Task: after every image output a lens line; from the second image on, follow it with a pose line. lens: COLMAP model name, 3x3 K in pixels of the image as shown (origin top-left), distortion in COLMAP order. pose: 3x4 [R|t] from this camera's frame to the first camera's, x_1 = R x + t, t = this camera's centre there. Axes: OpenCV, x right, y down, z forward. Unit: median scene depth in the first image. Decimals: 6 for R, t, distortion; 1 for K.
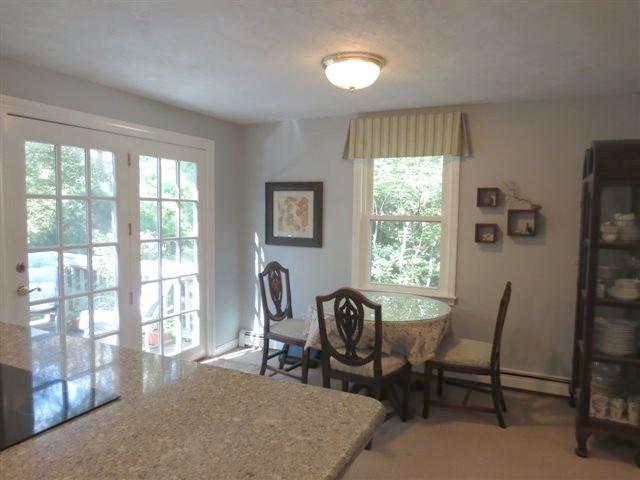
lens RADIAL K [[453.7, 0, 319.5], [0, 453.7, 241.4], [0, 0, 1]] dist [-0.003573, -0.000797]
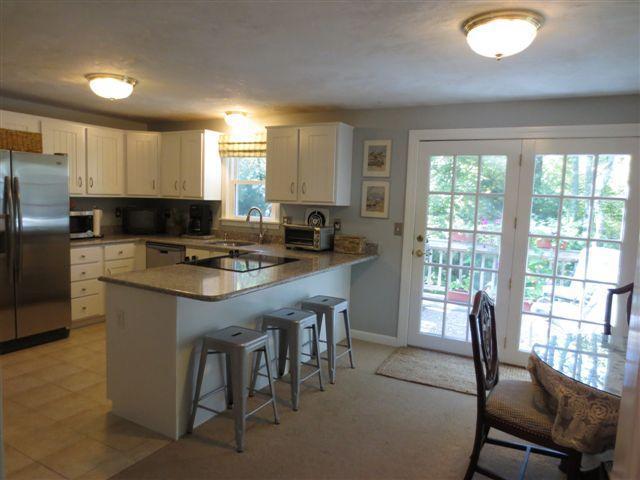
lens RADIAL K [[453.7, 0, 319.7], [0, 453.7, 240.0], [0, 0, 1]] dist [-0.003573, -0.000797]
pose [[-0.050443, 0.078442, -0.995642, 0.742087], [-0.112823, 0.990082, 0.083720, -0.023488], [0.992334, 0.116554, -0.041093, 0.584264]]
